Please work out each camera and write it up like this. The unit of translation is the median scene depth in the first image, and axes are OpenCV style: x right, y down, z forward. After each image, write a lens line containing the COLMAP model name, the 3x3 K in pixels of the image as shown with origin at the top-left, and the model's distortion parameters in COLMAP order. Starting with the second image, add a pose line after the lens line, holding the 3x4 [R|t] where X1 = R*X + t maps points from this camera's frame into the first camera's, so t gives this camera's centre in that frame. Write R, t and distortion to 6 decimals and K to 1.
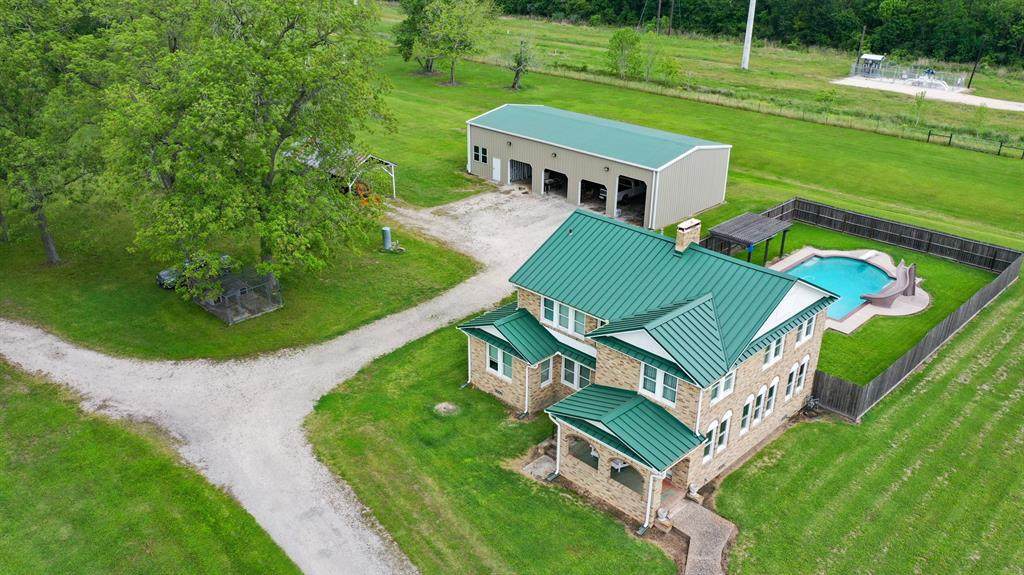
lens RADIAL K [[810.4, 0, 509.8], [0, 810.4, 288.9], [0, 0, 1]] dist [0.011879, 0.000361]
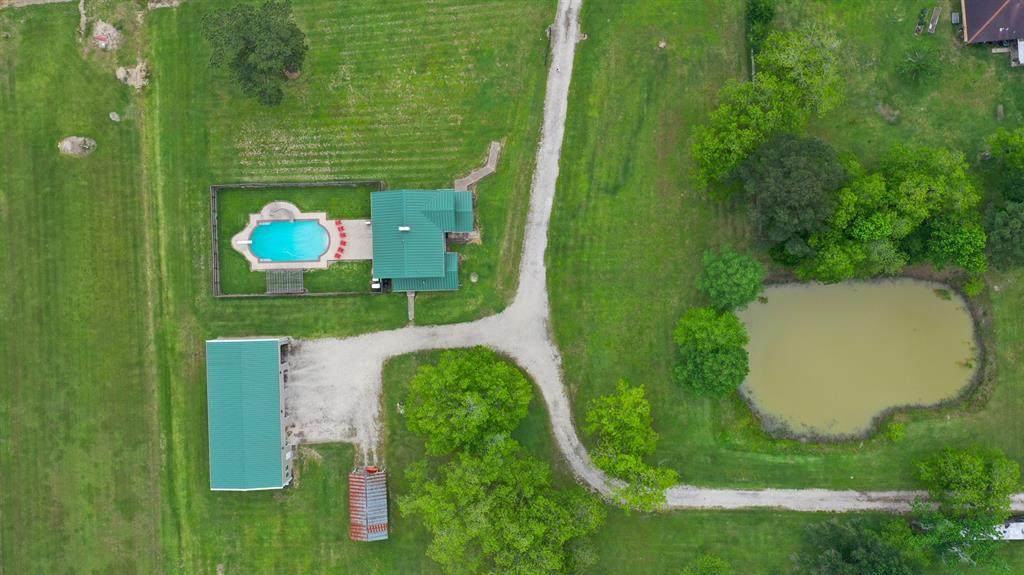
lens RADIAL K [[810.4, 0, 511.8], [0, 810.4, 287.1], [0, 0, 1]] dist [0.011879, 0.000361]
pose [[-0.726875, -0.686757, 0.004169, -0.211930], [0.304175, -0.316489, 0.898506, -2.482038], [-0.615735, 0.654370, 0.438942, -0.383928]]
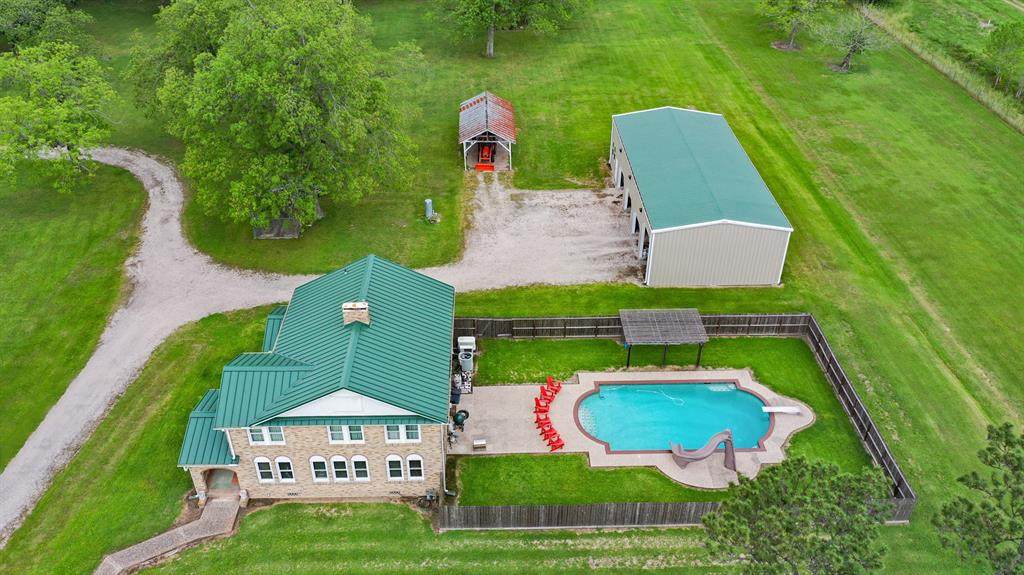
lens RADIAL K [[810.4, 0, 513.3], [0, 810.4, 287.7], [0, 0, 1]] dist [0.011879, 0.000361]
pose [[0.731219, 0.383926, -0.563844, 0.951844], [-0.284075, 0.922879, 0.259993, -0.435123], [0.620178, -0.029938, 0.783890, 0.201530]]
